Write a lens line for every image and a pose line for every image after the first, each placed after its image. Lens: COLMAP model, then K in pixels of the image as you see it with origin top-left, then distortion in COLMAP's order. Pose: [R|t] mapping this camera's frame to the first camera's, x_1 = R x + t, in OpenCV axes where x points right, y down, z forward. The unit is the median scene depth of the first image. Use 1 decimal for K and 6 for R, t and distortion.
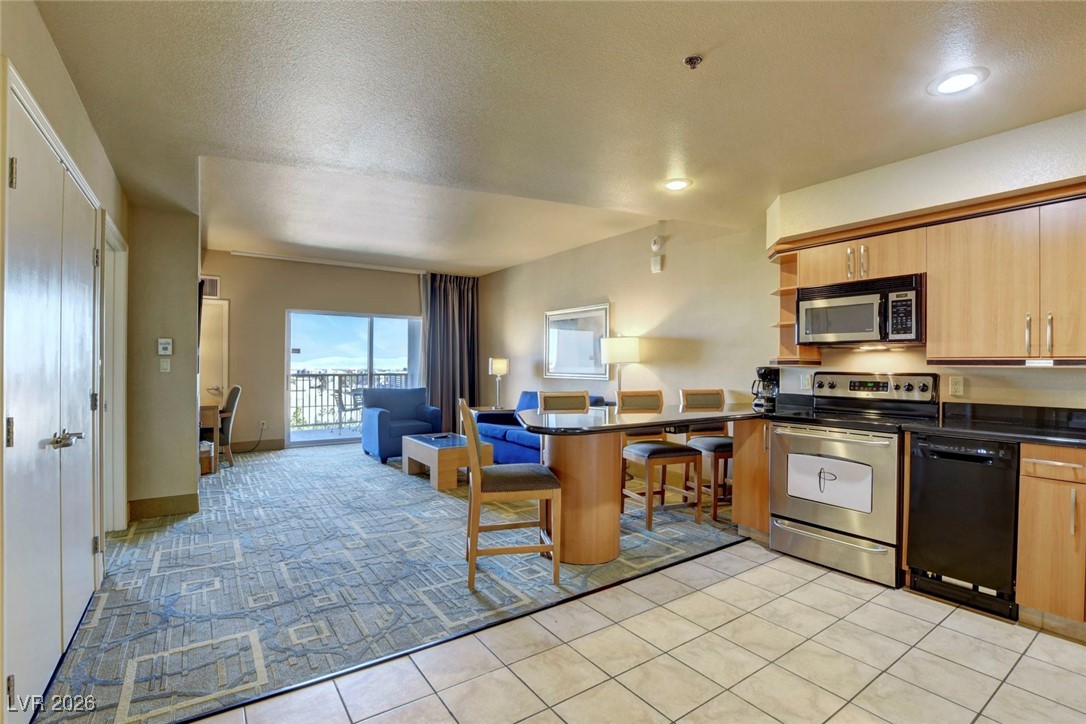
lens RADIAL K [[484.5, 0, 554.8], [0, 484.5, 369.3], [0, 0, 1]] dist [-0.029177, 0.003267]
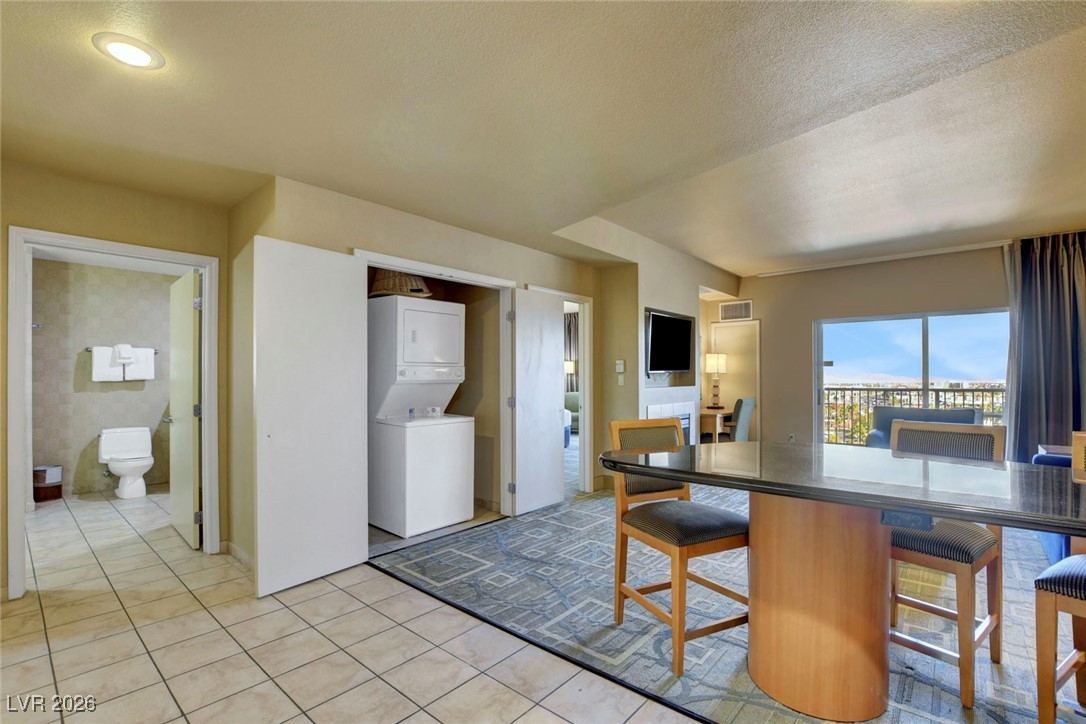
lens RADIAL K [[484.5, 0, 535.6], [0, 484.5, 365.3], [0, 0, 1]] dist [-0.029177, 0.003267]
pose [[0.249130, -0.036444, -0.967784, 0.634504], [-0.000874, 0.999283, -0.037855, 0.003151], [0.968470, 0.010277, 0.248920, 0.576158]]
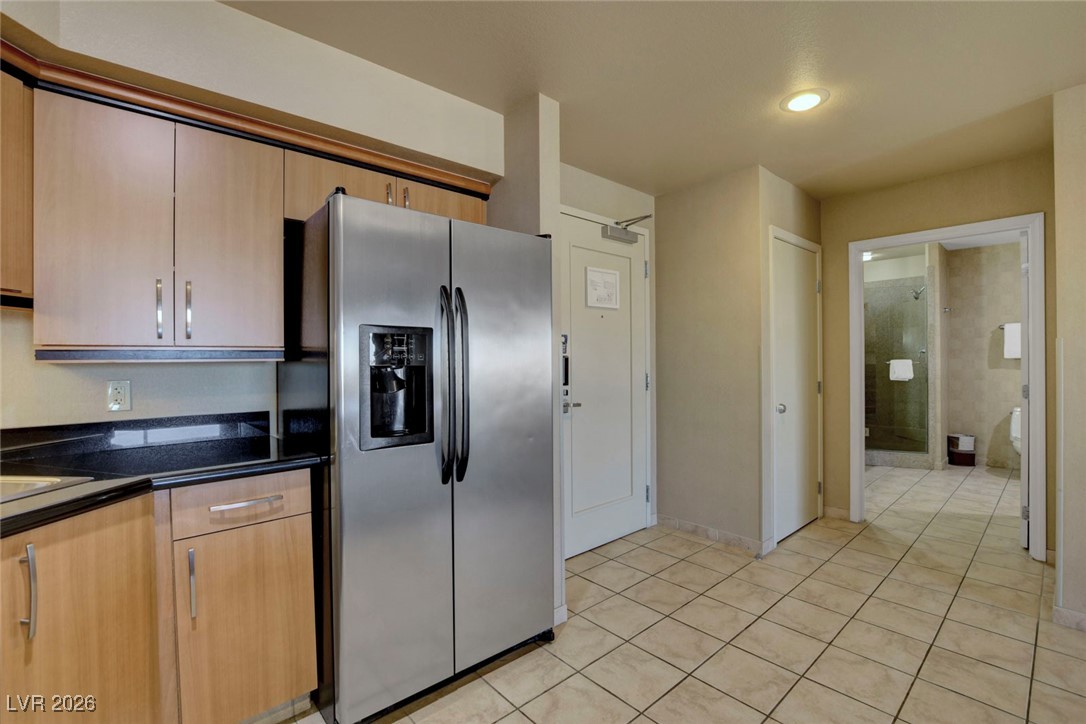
lens RADIAL K [[484.5, 0, 550.9], [0, 484.5, 362.4], [0, 0, 1]] dist [-0.029177, 0.003267]
pose [[-0.994283, 0.002830, -0.106743, 0.434284], [0.002001, 0.999967, 0.007871, -0.003694], [0.106761, 0.007612, -0.994256, 0.935683]]
